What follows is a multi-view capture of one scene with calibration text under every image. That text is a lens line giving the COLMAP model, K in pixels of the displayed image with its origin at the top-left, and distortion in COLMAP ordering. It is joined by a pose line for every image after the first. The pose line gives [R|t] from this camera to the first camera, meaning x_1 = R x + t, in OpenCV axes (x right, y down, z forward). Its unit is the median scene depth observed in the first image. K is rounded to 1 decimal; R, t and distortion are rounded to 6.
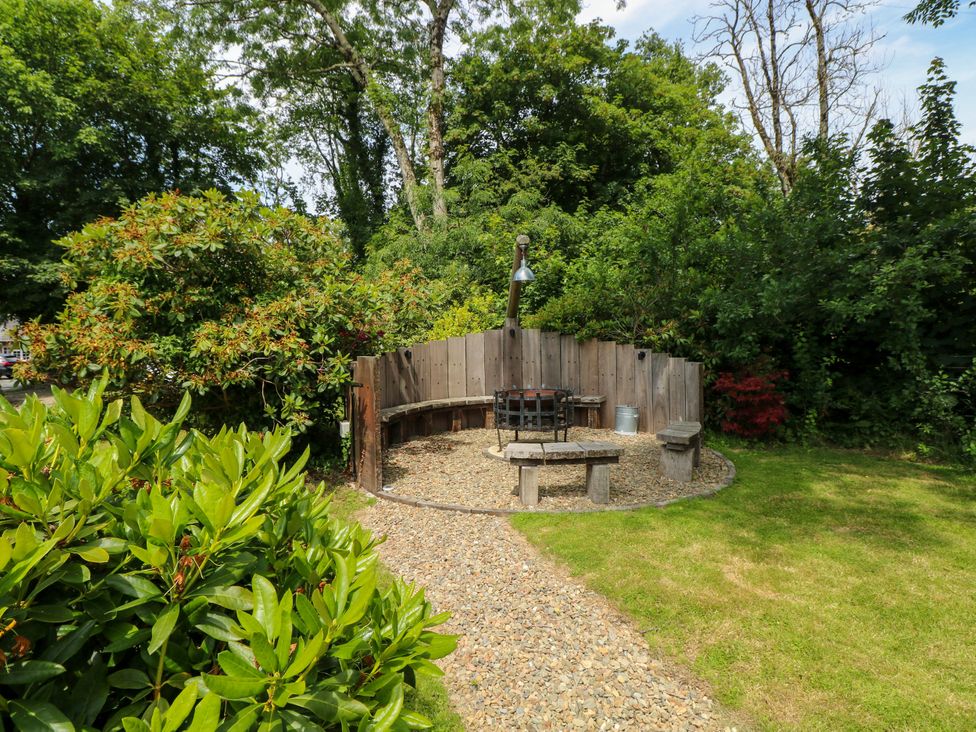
lens RADIAL K [[509.0, 0, 485.8], [0, 509.0, 355.6], [0, 0, 1]] dist [0.005073, -0.016783]
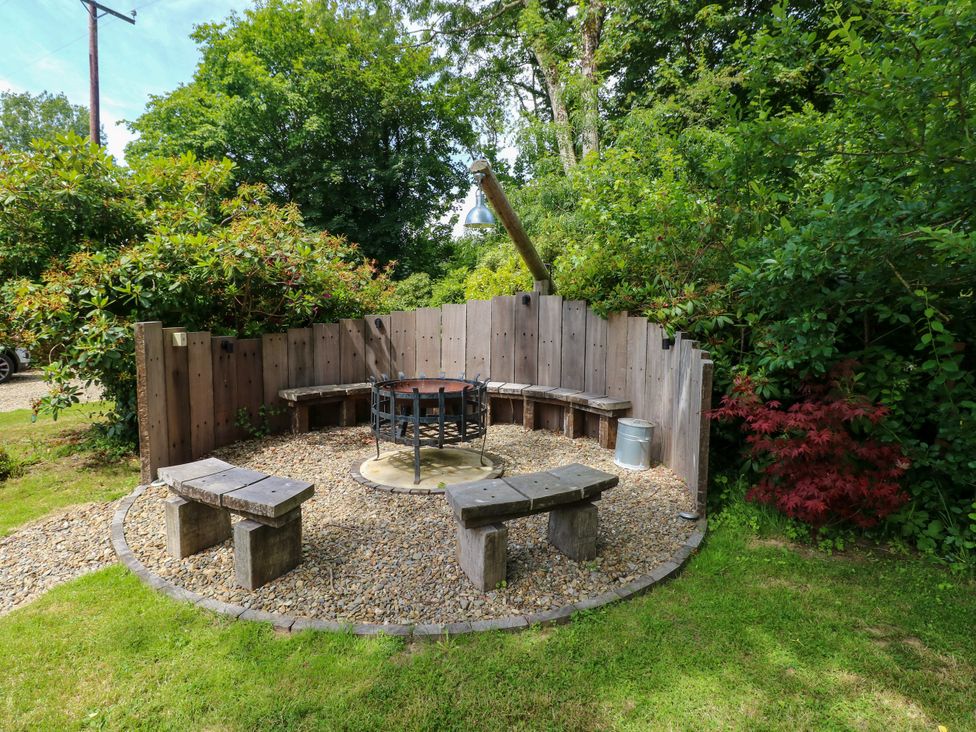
lens RADIAL K [[509.0, 0, 485.8], [0, 509.0, 355.6], [0, 0, 1]] dist [0.005073, -0.016783]
pose [[0.864266, 0.074130, -0.497543, 0.395049], [-0.042472, 0.996304, 0.074666, -0.018206], [0.501239, -0.043399, 0.864220, 0.353008]]
